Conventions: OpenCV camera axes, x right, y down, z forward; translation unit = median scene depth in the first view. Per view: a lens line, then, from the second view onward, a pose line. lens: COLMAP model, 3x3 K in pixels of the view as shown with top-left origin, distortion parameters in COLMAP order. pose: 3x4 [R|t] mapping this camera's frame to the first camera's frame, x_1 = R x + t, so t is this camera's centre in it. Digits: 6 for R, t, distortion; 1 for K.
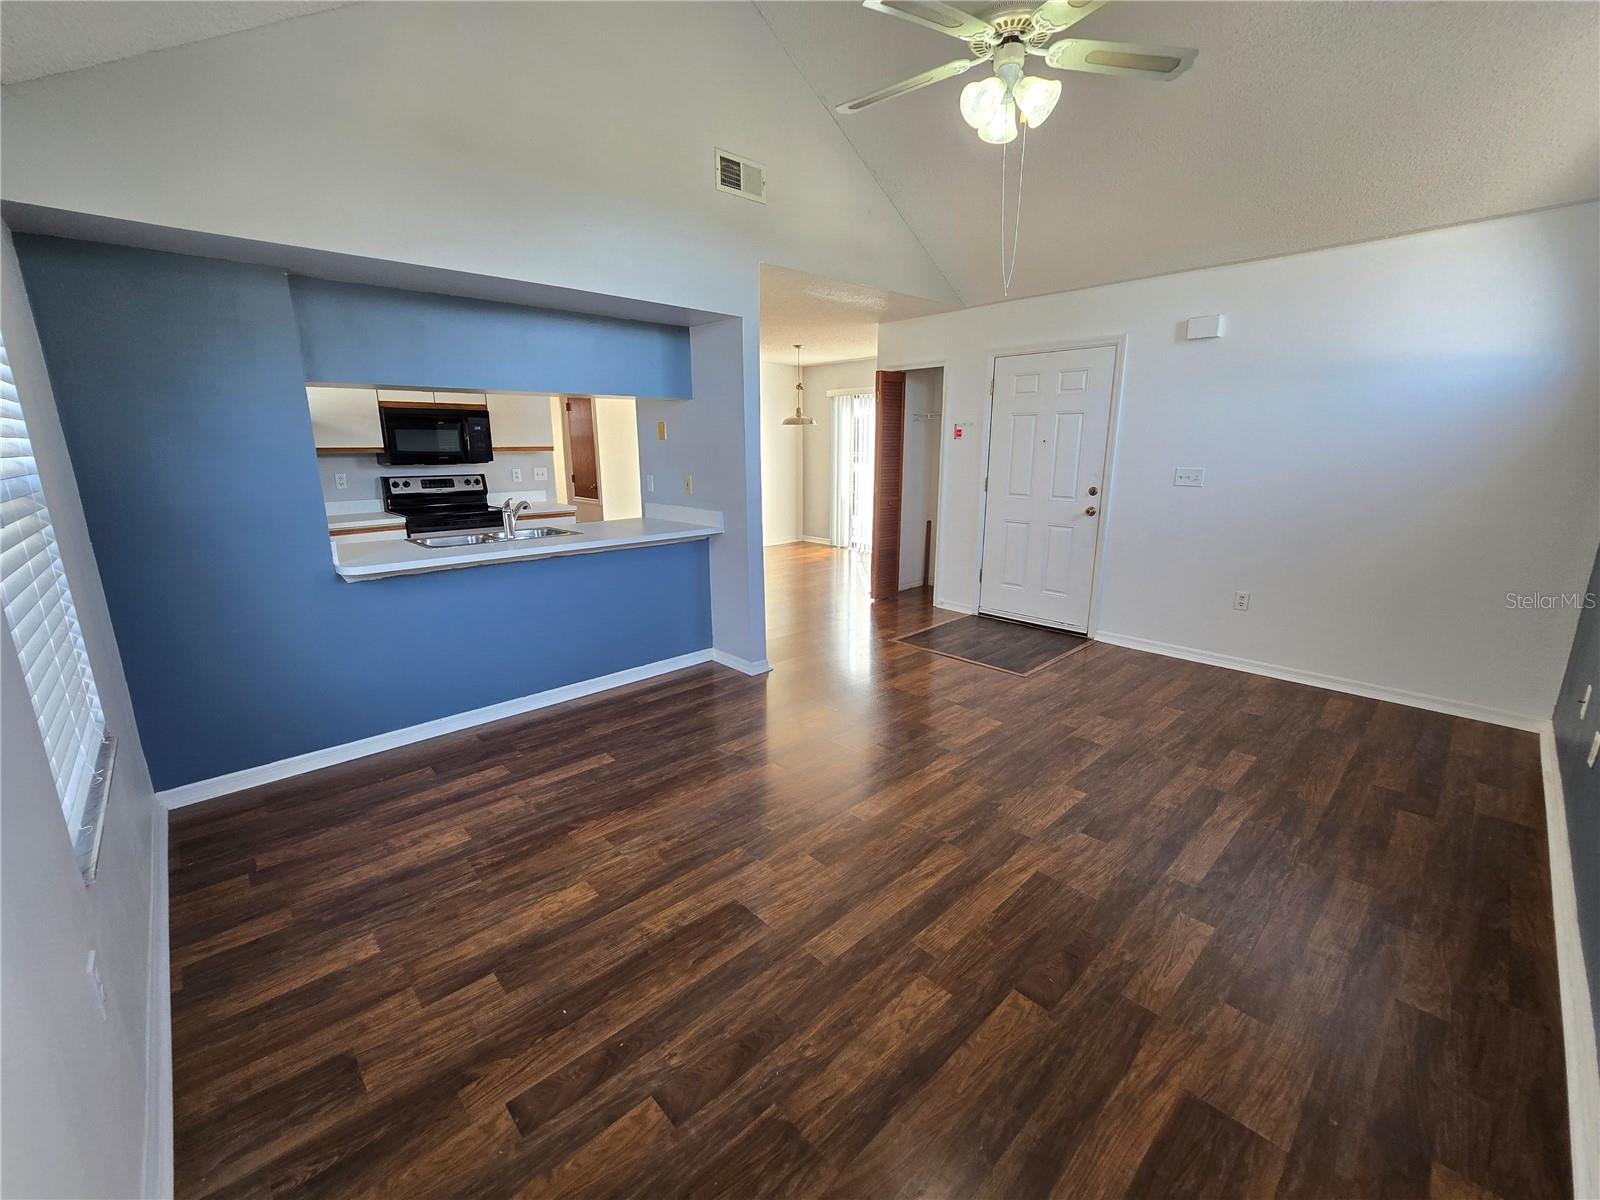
lens RADIAL K [[657.7, 0, 795.8], [0, 657.7, 601.1], [0, 0, 1]] dist [-0.007398, 0.001969]
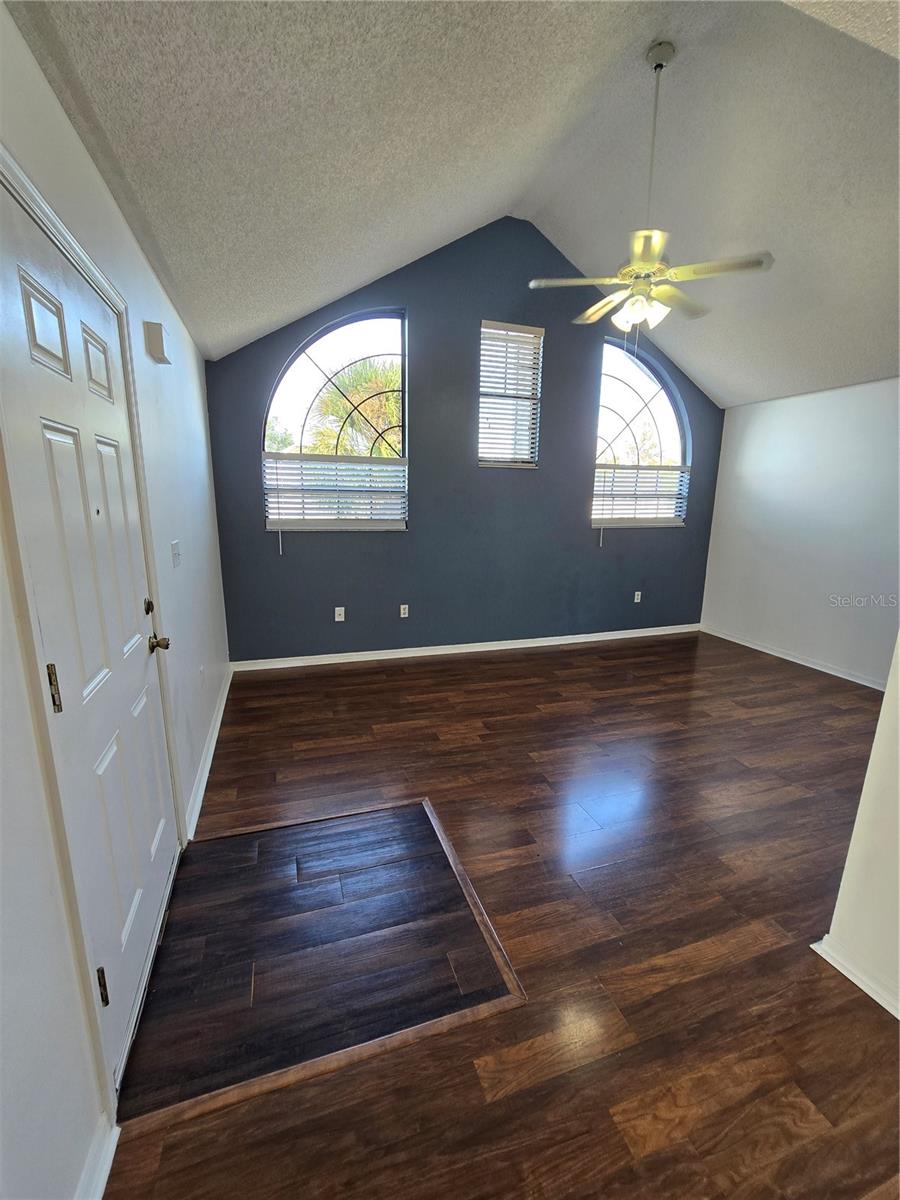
lens RADIAL K [[493.3, 0, 449.2], [0, 493.3, 611.3], [0, 0, 1]] dist [-0.007398, 0.001969]
pose [[-0.910482, -0.104851, 0.400036, 0.163336], [0.084915, 0.899314, 0.428980, -0.540844], [-0.404737, 0.424548, -0.809906, 2.153251]]
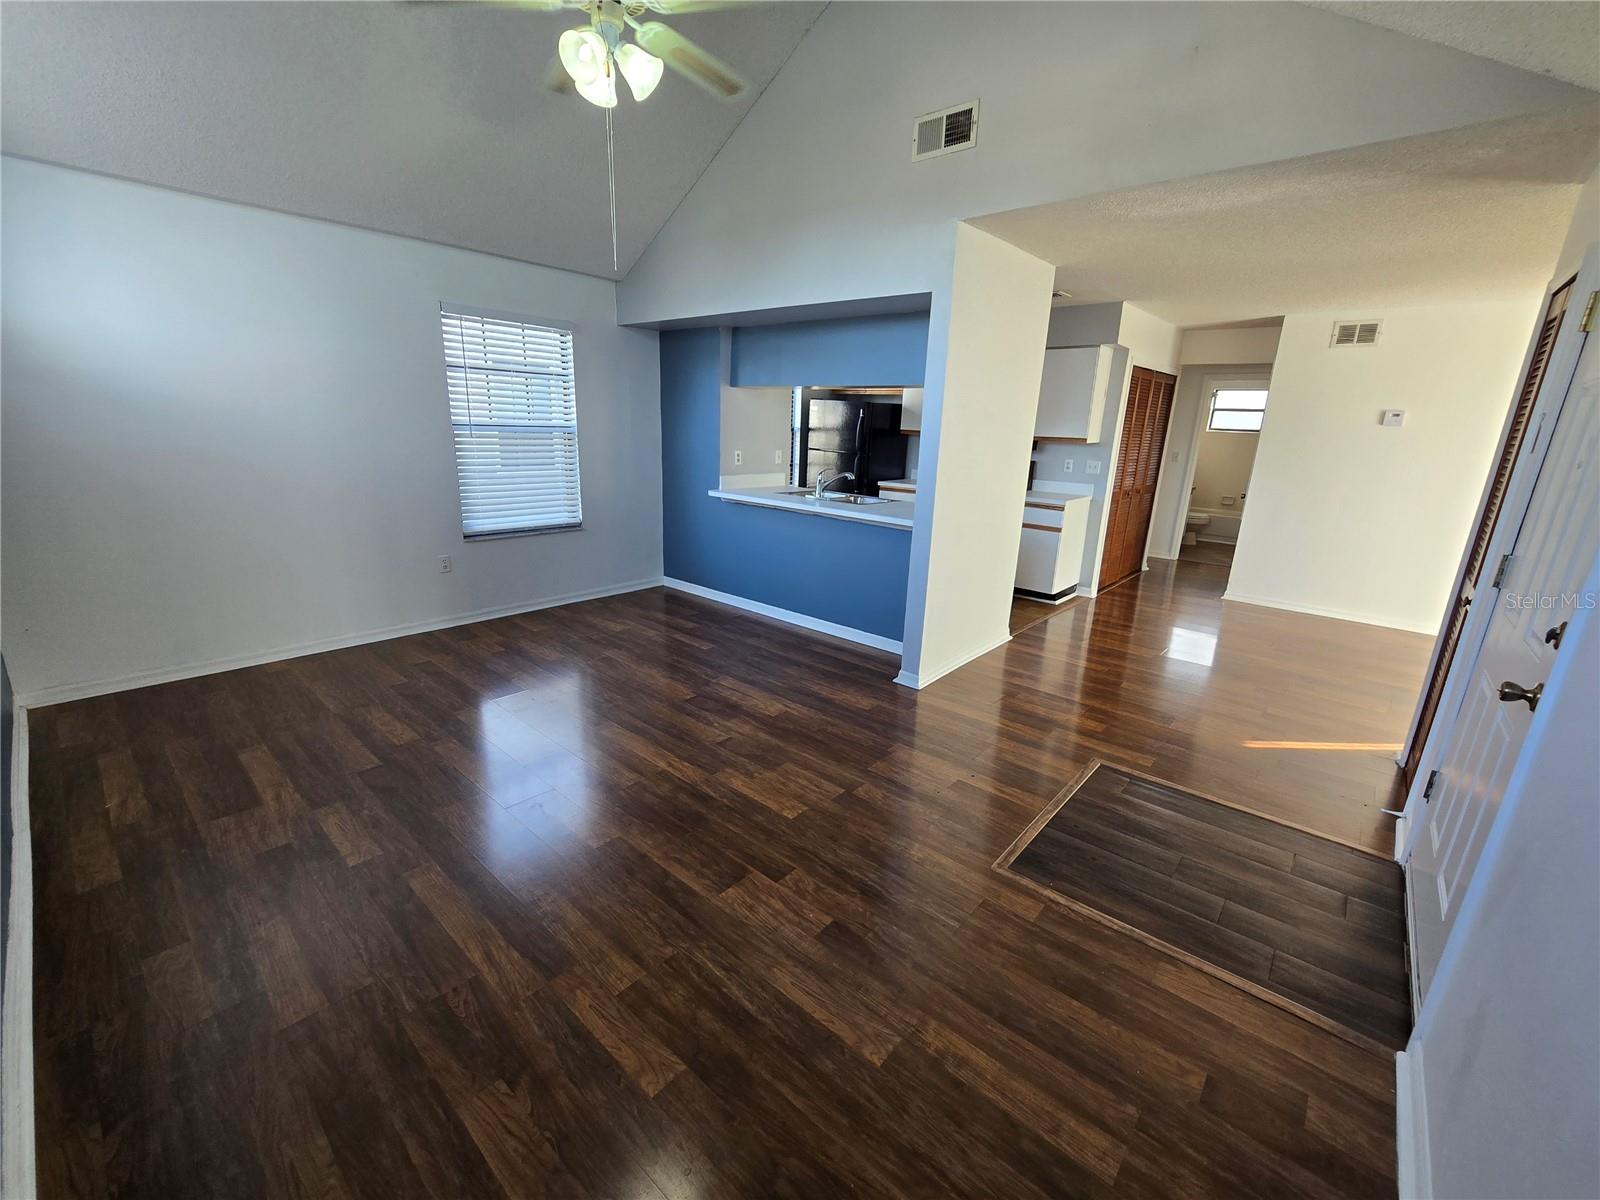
lens RADIAL K [[657.7, 0, 797.8], [0, 657.7, 605.2], [0, 0, 1]] dist [-0.007398, 0.001969]
pose [[0.098313, 0.278456, -0.955404, 1.245490], [-0.267530, 0.932108, 0.244137, -0.285005], [0.958521, 0.231598, 0.166134, 1.089749]]
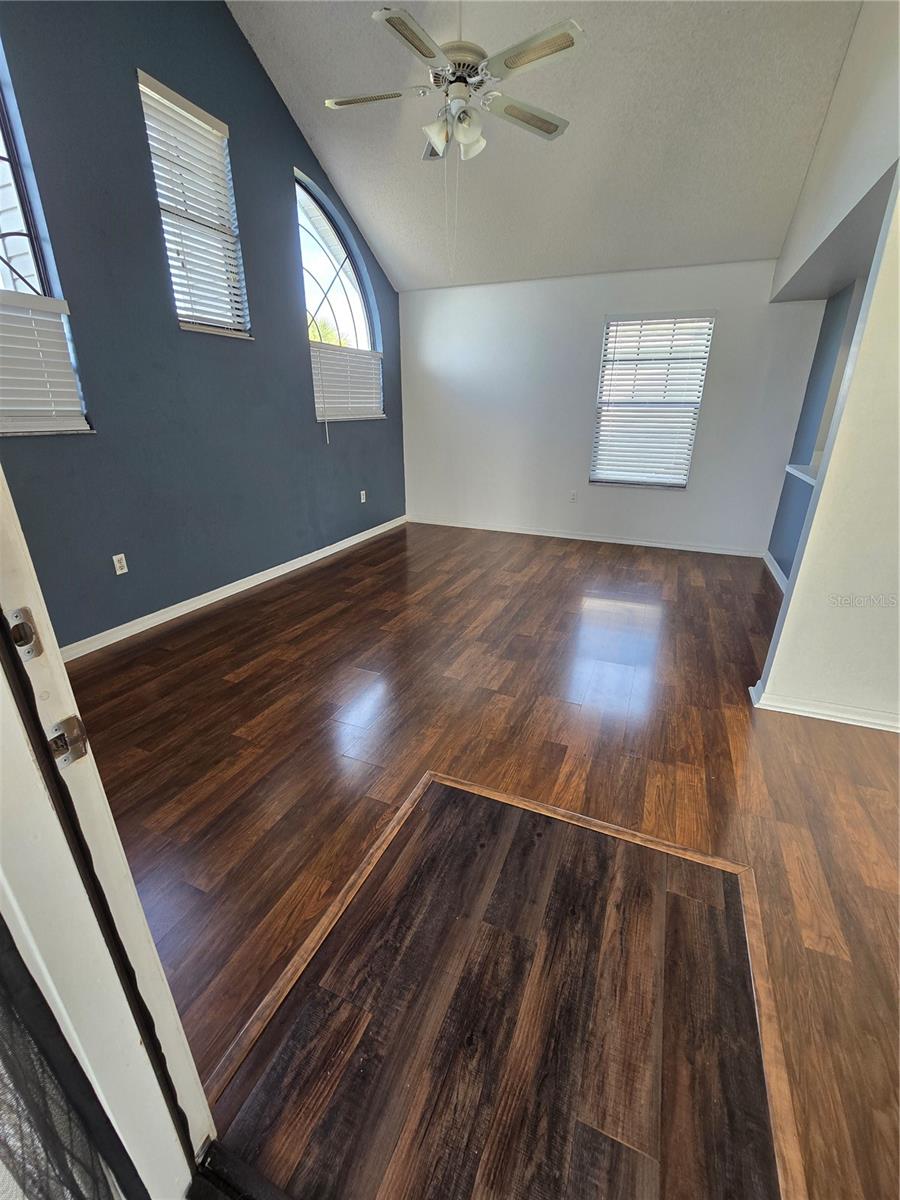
lens RADIAL K [[493.3, 0, 450.9], [0, 493.3, 603.2], [0, 0, 1]] dist [-0.007398, 0.001969]
pose [[-0.915902, 0.147953, -0.373140, 0.743860], [-0.094157, 0.824466, 0.558023, -0.424781], [0.390203, 0.546228, -0.741199, 1.968762]]
